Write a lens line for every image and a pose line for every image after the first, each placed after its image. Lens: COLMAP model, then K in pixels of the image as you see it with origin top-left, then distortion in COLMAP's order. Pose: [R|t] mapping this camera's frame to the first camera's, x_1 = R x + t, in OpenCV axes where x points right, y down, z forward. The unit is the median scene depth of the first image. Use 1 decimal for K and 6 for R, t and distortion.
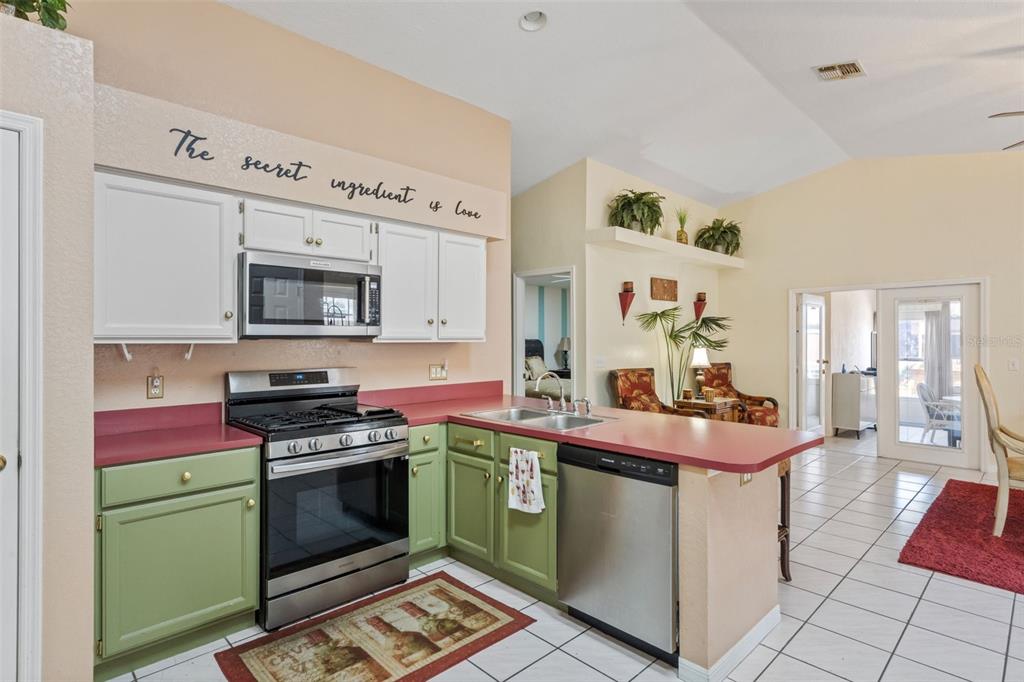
lens RADIAL K [[512.2, 0, 508.4], [0, 512.2, 341.3], [0, 0, 1]] dist [0.011082, 0.001161]
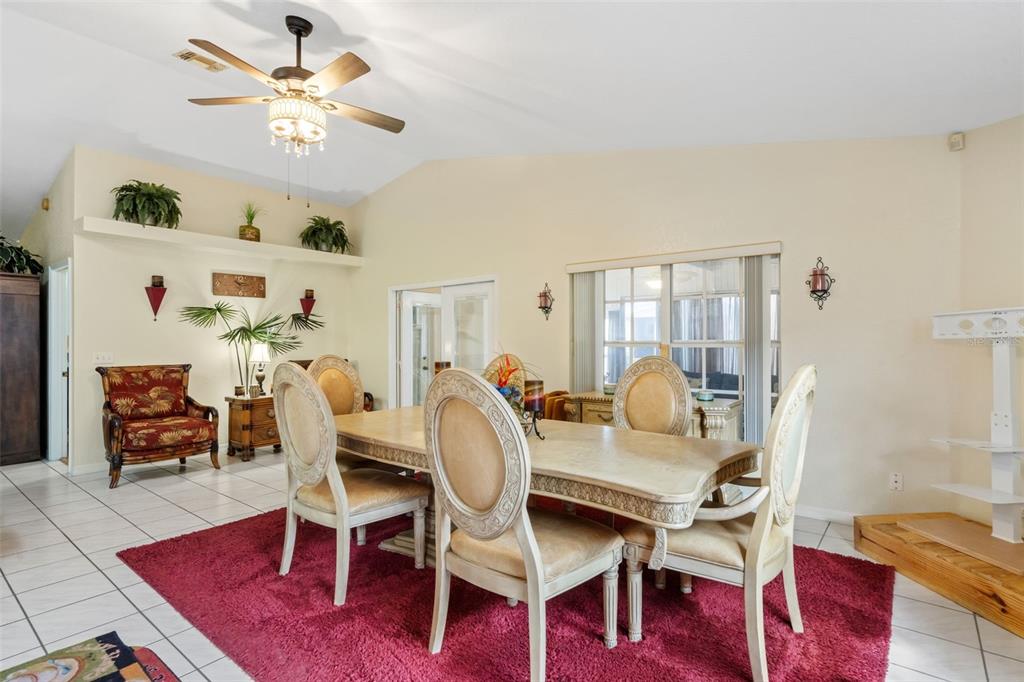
lens RADIAL K [[512.2, 0, 506.6], [0, 512.2, 336.8], [0, 0, 1]] dist [0.011082, 0.001161]
pose [[0.990181, 0.002233, 0.139777, 0.751187], [-0.000853, 0.999950, -0.009935, 0.008859], [-0.139792, 0.009718, 0.990133, -0.059291]]
